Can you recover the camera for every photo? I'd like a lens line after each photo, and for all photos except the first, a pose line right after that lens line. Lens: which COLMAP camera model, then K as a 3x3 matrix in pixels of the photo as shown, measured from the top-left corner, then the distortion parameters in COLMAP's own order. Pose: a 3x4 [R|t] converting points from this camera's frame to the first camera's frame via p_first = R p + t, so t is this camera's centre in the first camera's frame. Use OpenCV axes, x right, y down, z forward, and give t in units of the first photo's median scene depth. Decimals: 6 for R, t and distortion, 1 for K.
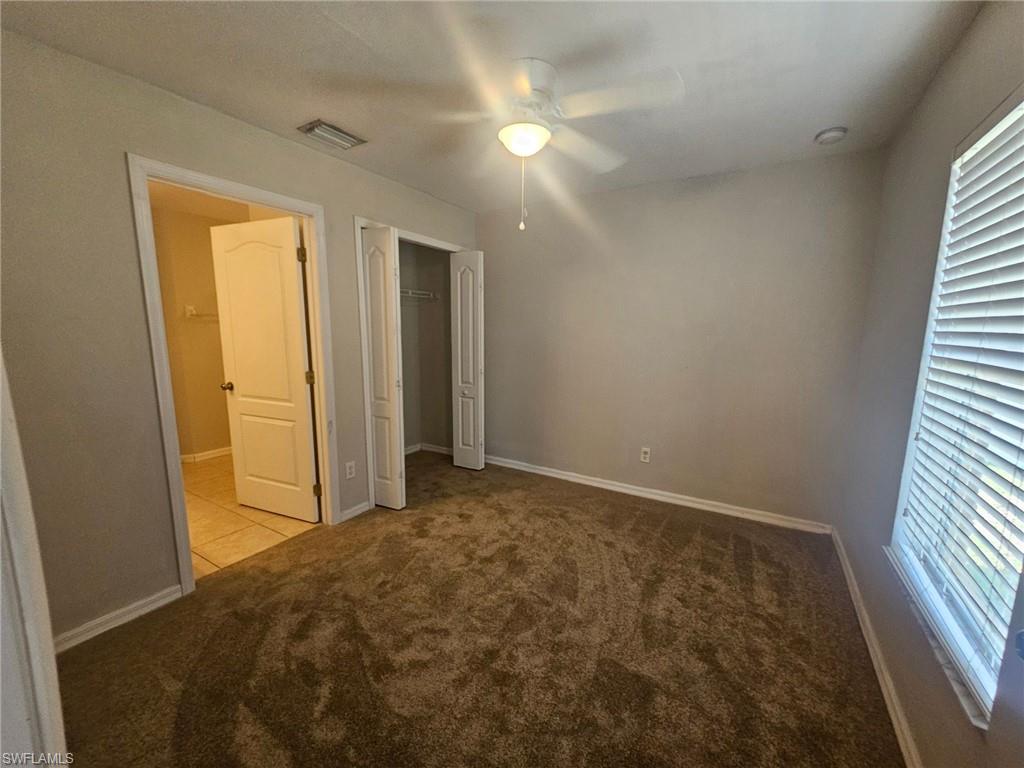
lens RADIAL K [[413.7, 0, 514.3], [0, 413.7, 387.1], [0, 0, 1]] dist [0.002262, -0.000046]
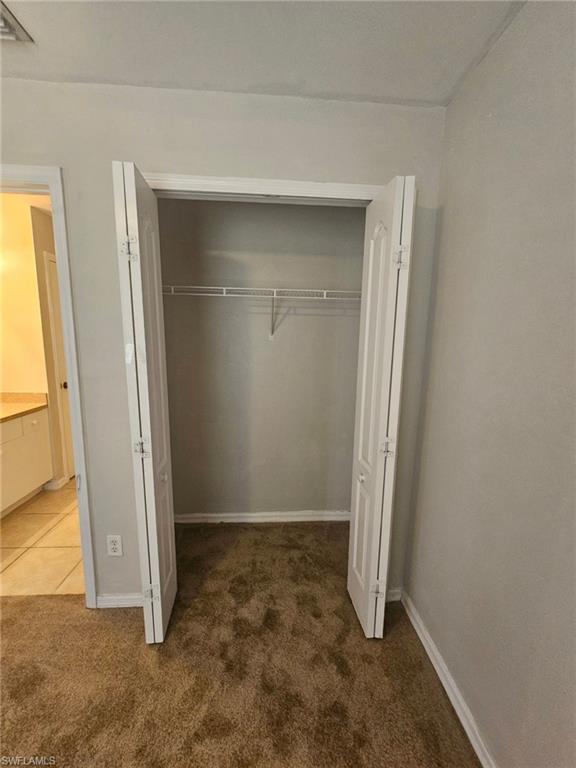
lens RADIAL K [[310.2, 0, 281.6], [0, 310.2, 381.2], [0, 0, 1]] dist [0.002262, -0.000046]
pose [[0.545196, 0.131367, -0.827952, 0.134472], [-0.132940, 0.988696, 0.069333, -0.122901], [0.827701, 0.072268, 0.556497, 0.709201]]
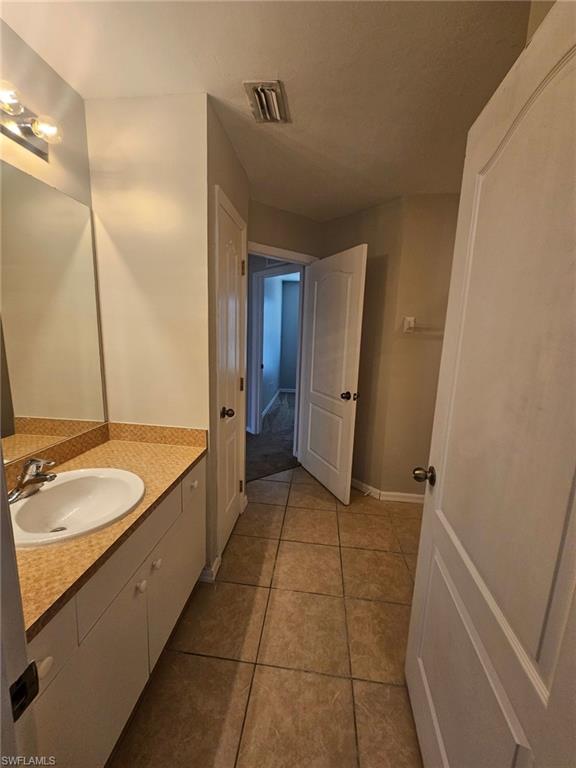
lens RADIAL K [[310.2, 0, 289.2], [0, 310.2, 385.1], [0, 0, 1]] dist [0.002262, -0.000046]
pose [[0.408305, 0.176148, -0.895689, -0.336556], [-0.168745, 0.978860, 0.115581, -0.101217], [0.897113, 0.103951, 0.429397, 0.572589]]
